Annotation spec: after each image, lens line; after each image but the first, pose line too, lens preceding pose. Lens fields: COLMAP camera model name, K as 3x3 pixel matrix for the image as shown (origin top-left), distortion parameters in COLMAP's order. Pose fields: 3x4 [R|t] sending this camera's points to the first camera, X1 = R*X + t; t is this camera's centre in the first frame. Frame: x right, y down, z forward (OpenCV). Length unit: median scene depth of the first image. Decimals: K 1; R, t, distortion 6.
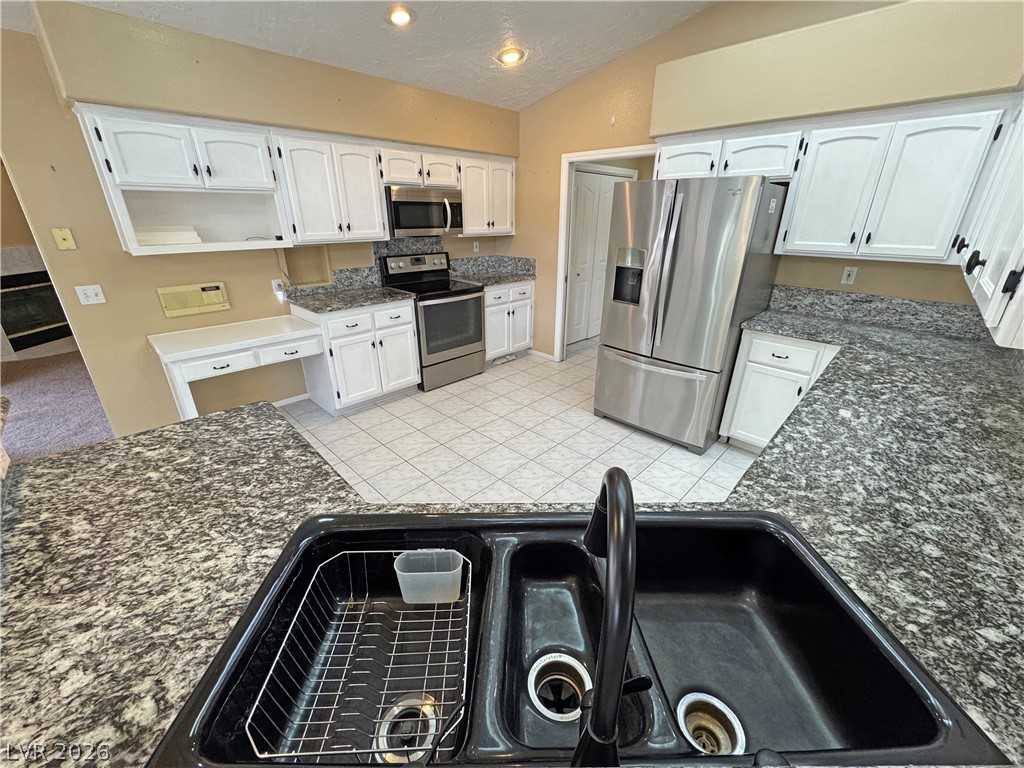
lens RADIAL K [[406.4, 0, 511.6], [0, 406.4, 383.3], [0, 0, 1]] dist [0.000083, -0.000005]
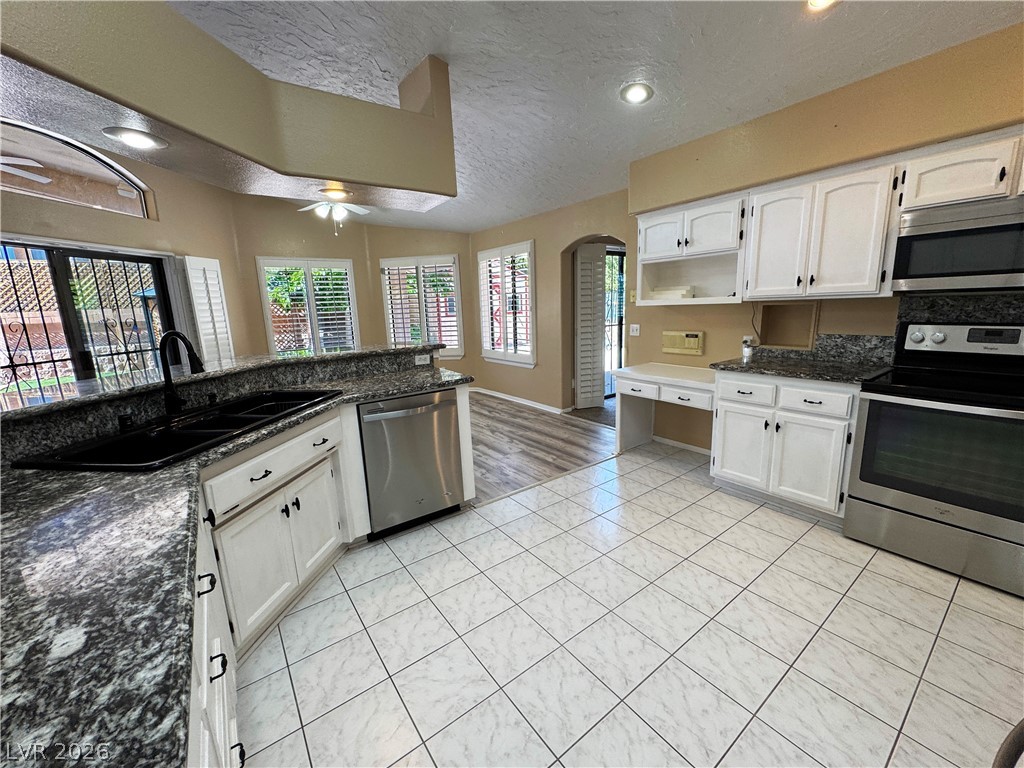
lens RADIAL K [[406.4, 0, 512.6], [0, 406.4, 381.7], [0, 0, 1]] dist [0.000083, -0.000005]
pose [[-0.157278, 0.186105, -0.969860, 0.521535], [-0.349640, 0.907977, 0.230930, -0.197185], [0.923588, 0.375422, -0.077735, 0.639147]]
